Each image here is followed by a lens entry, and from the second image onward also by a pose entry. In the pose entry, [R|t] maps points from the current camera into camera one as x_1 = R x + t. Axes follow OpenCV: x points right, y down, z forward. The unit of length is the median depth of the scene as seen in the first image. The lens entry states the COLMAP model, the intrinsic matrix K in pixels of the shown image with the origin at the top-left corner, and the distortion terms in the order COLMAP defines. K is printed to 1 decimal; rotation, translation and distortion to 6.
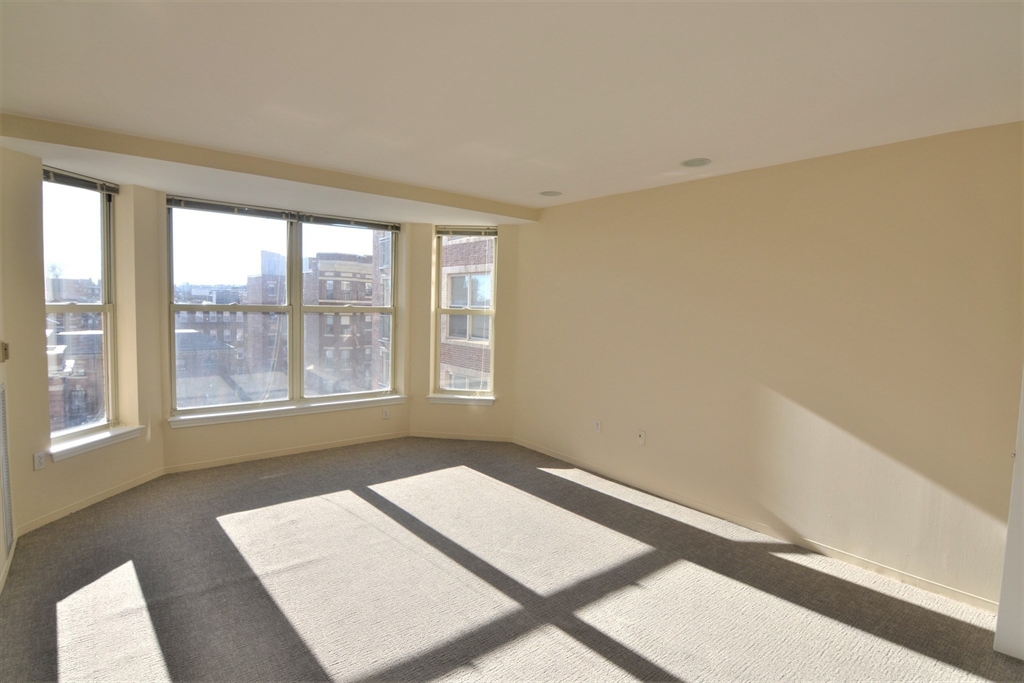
lens RADIAL K [[518.6, 0, 506.7], [0, 518.6, 338.2], [0, 0, 1]] dist [0.000331, -0.015187]
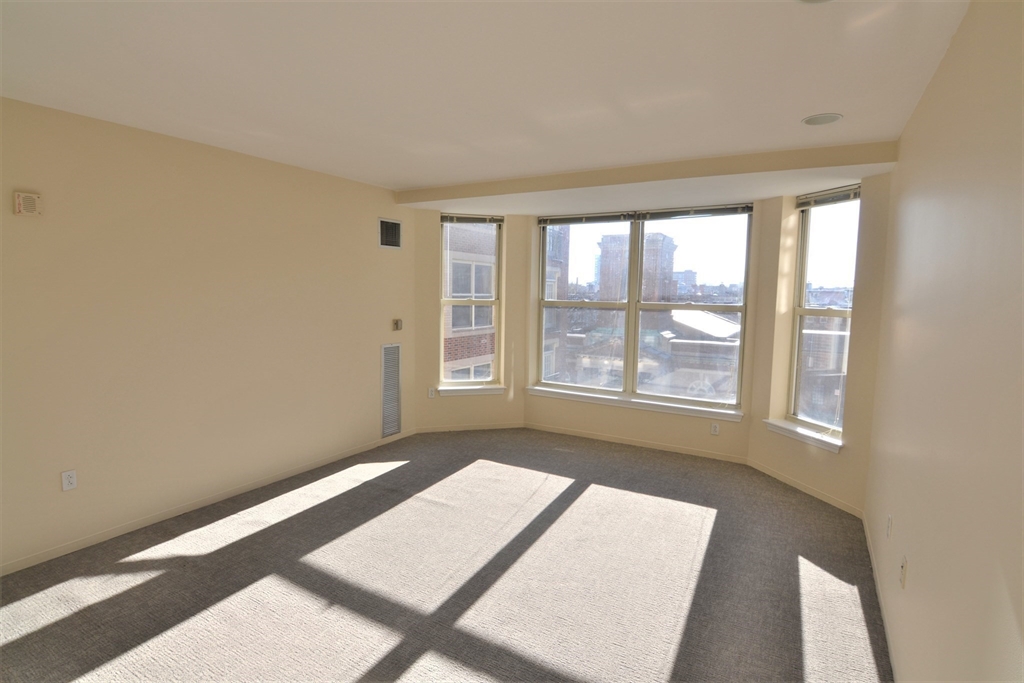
lens RADIAL K [[518.6, 0, 506.7], [0, 518.6, 338.2], [0, 0, 1]] dist [0.000331, -0.015187]
pose [[0.353049, 0.065769, -0.933290, 0.534248], [-0.071025, 0.996532, 0.043359, -0.020511], [0.932905, 0.050979, 0.356496, 0.445475]]
